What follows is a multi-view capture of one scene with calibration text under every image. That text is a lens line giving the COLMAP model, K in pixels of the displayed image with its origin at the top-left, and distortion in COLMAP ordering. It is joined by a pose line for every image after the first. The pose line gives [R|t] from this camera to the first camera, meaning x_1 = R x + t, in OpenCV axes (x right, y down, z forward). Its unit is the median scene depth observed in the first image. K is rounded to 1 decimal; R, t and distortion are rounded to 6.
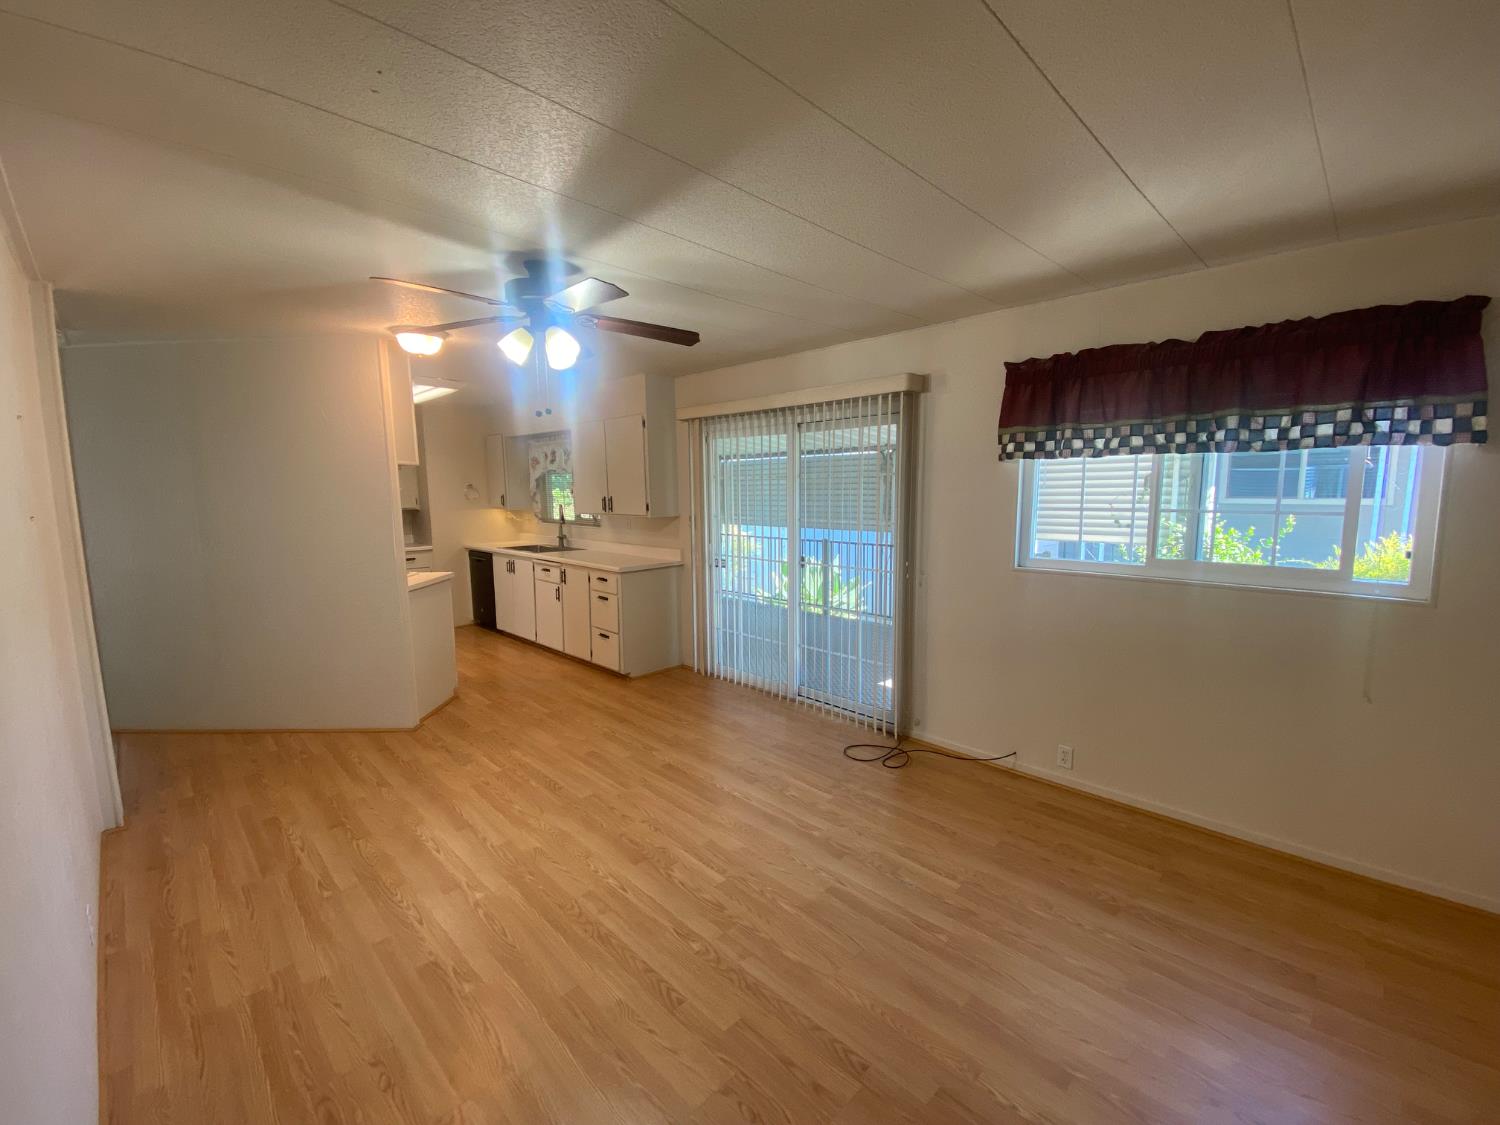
lens RADIAL K [[611.9, 0, 751.1], [0, 611.9, 562.9], [0, 0, 1]] dist [0.000381, 0.000004]
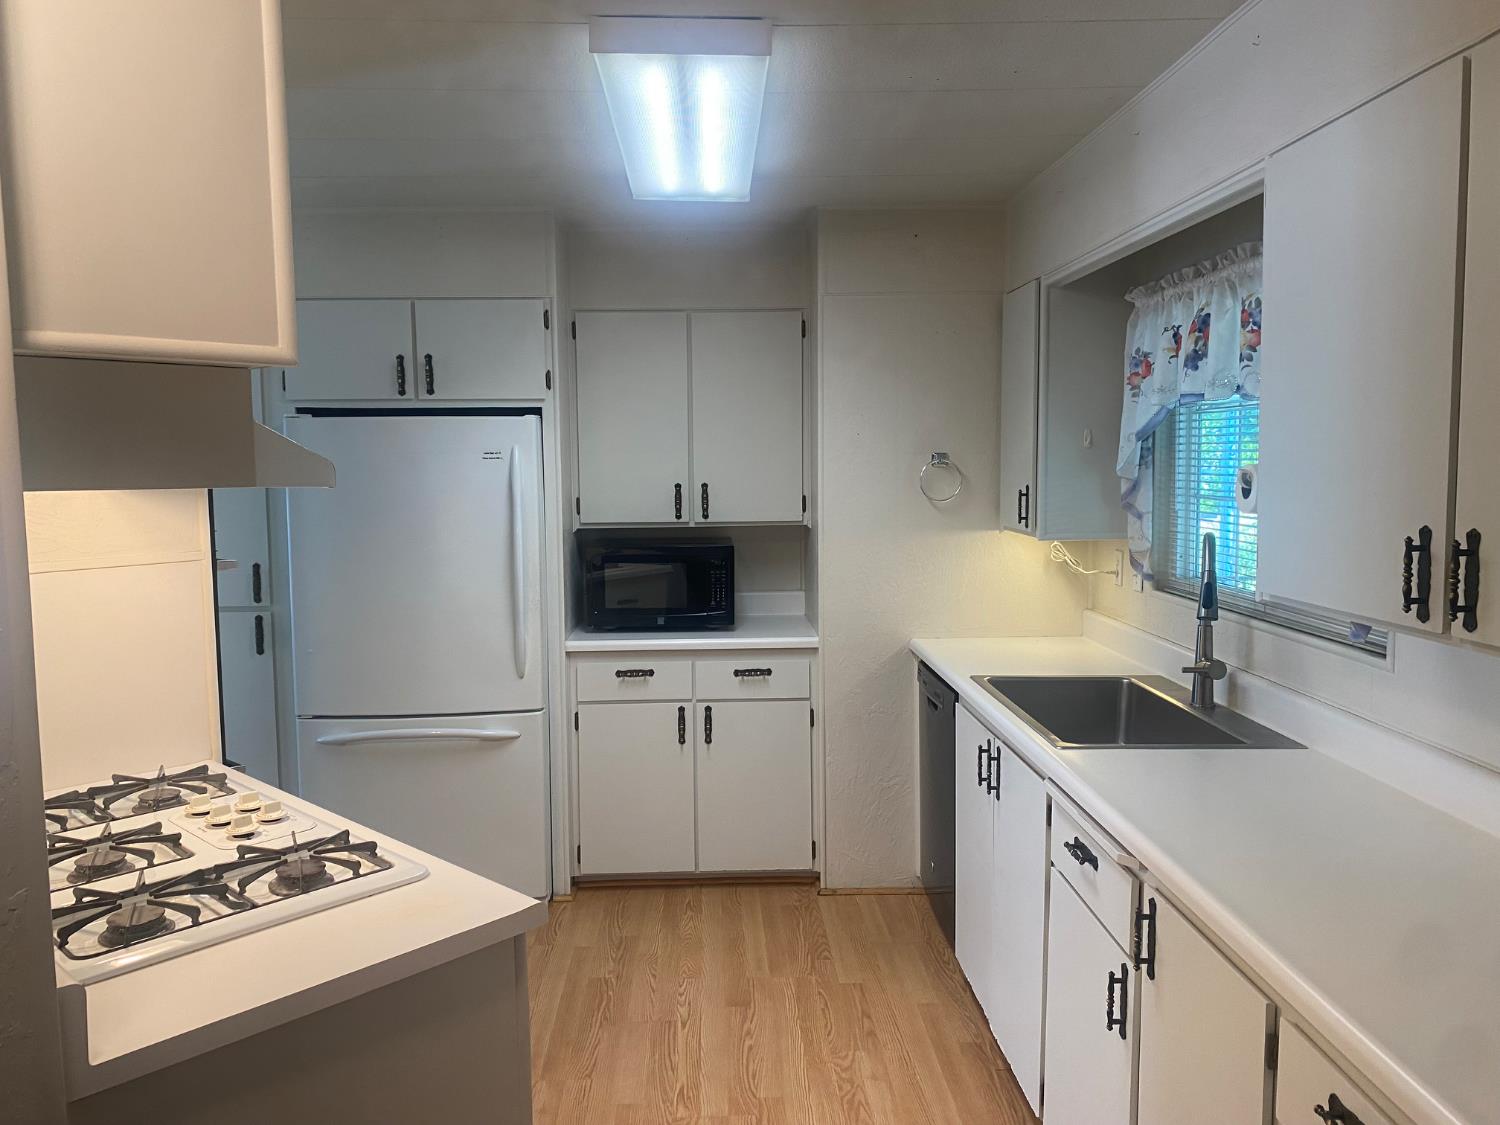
lens RADIAL K [[1139.1, 0, 749.6], [0, 1139.1, 564.5], [0, 0, 1]] dist [0.000353, -0.000168]
pose [[0.726069, 0.062015, -0.684820, -0.133323], [-0.078294, 0.996904, 0.007266, -0.071581], [0.683150, 0.048342, 0.728676, 0.541953]]
